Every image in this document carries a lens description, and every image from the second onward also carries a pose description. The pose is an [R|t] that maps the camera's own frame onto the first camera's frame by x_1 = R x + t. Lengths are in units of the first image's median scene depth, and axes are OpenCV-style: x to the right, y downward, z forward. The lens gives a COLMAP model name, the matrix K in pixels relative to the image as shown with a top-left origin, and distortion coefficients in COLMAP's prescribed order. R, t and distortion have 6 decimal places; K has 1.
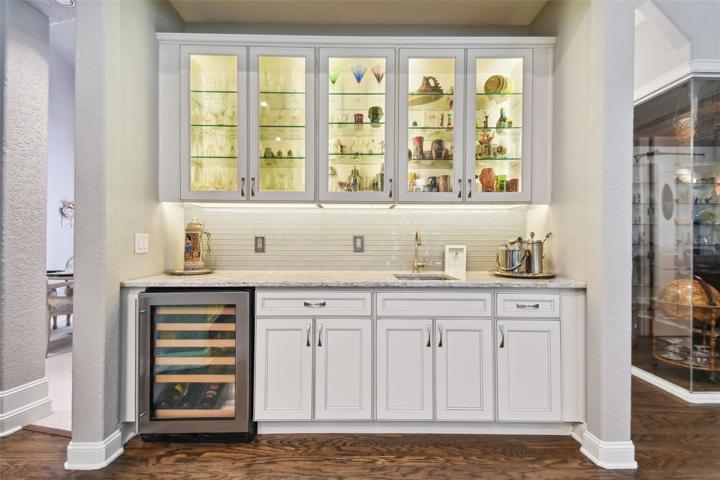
lens RADIAL K [[327.9, 0, 357.3], [0, 327.9, 236.1], [0, 0, 1]] dist [0.056712, -0.028191]
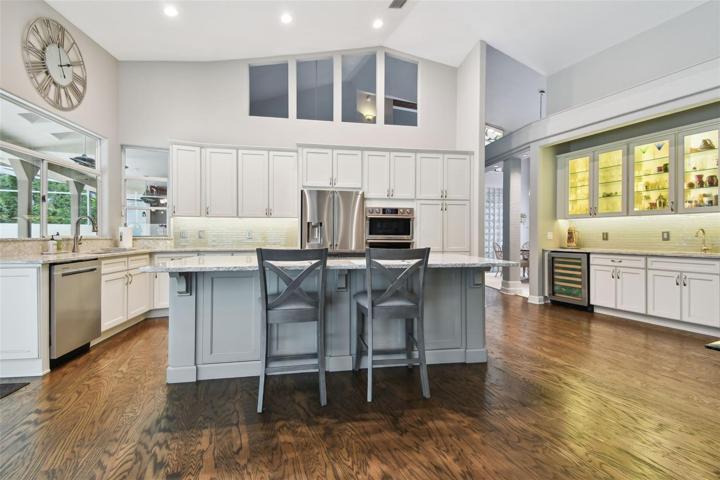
lens RADIAL K [[327.9, 0, 357.3], [0, 327.9, 236.1], [0, 0, 1]] dist [0.056712, -0.028191]
pose [[0.390340, -0.003707, -0.920663, 1.175834], [0.014586, 0.999891, 0.002158, -0.005174], [0.920555, -0.014272, 0.390352, -1.428272]]
